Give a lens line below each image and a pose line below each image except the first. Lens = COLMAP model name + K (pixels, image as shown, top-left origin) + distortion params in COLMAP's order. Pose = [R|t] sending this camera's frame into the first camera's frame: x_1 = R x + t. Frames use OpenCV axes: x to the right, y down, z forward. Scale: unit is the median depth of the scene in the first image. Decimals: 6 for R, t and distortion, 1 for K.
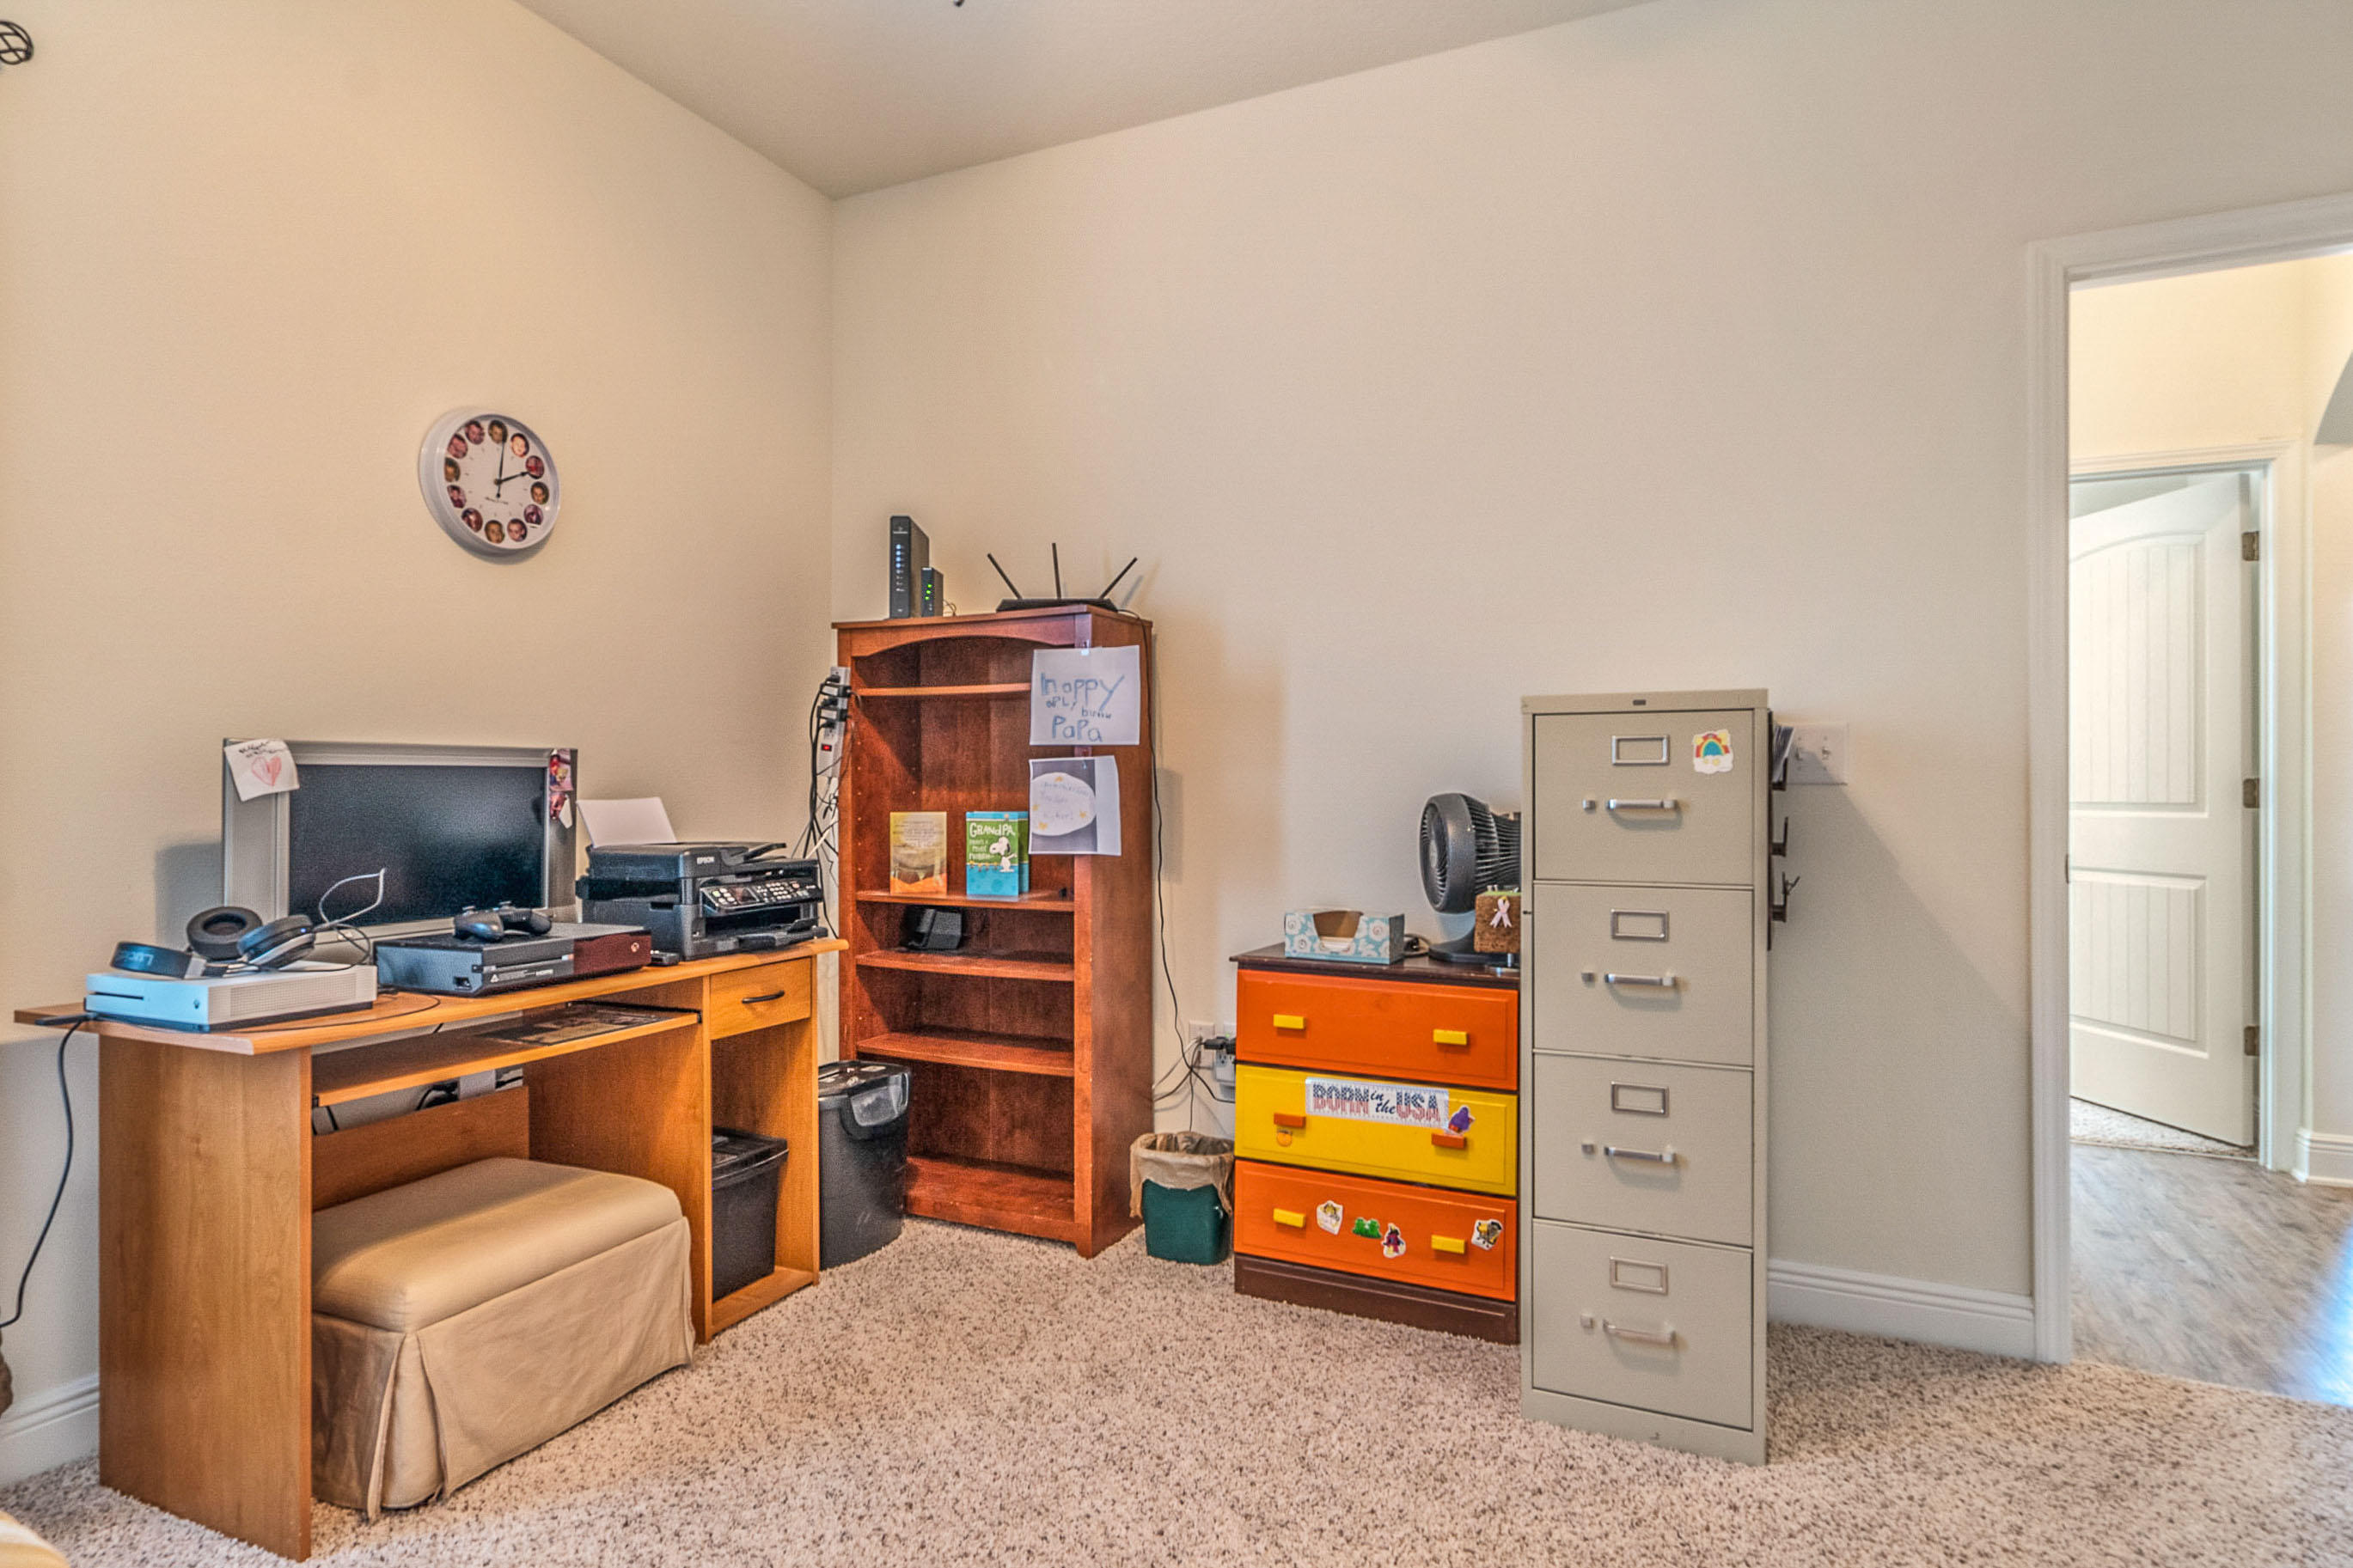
lens RADIAL K [[1285.1, 0, 1164.1], [0, 1285.1, 772.9], [0, 0, 1]] dist [0.005497, -0.002696]
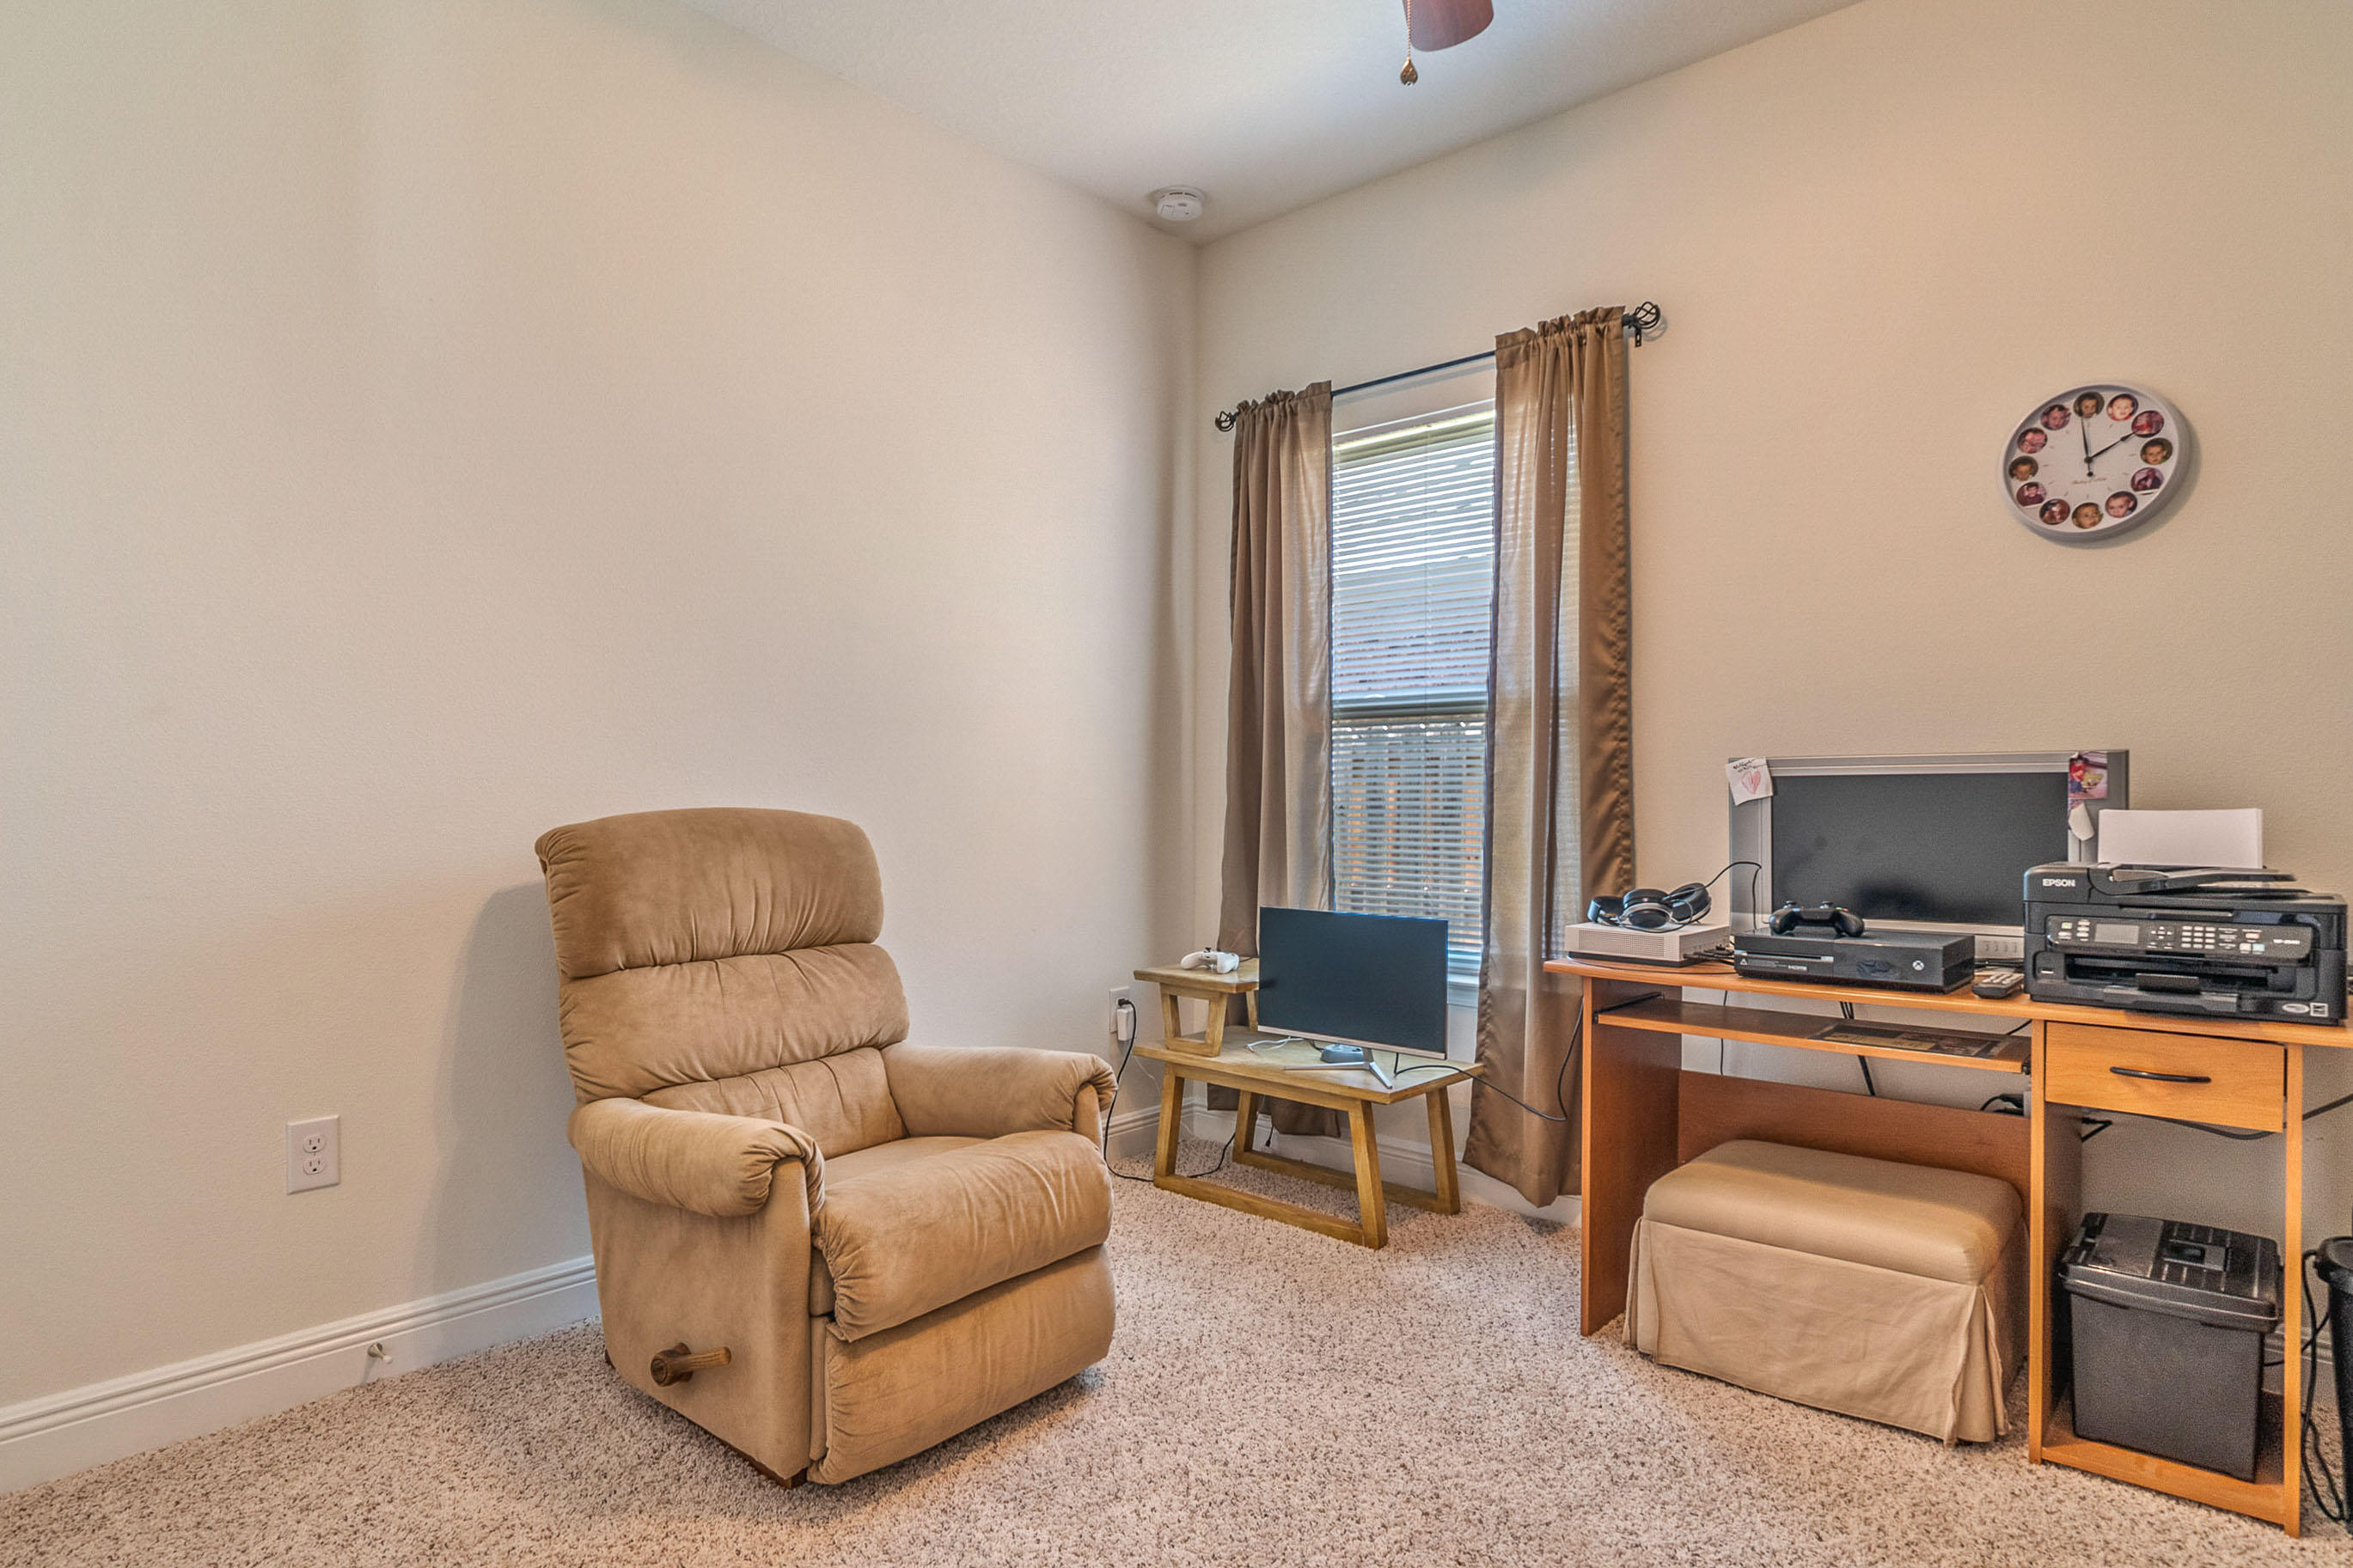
lens RADIAL K [[1285.1, 0, 1167.2], [0, 1285.1, 800.5], [0, 0, 1]] dist [0.005497, -0.002696]
pose [[-0.286881, 0.000091, -0.957966, 0.551743], [0.005281, 0.999985, -0.001487, 0.012704], [0.957952, -0.005486, -0.286877, 0.649019]]
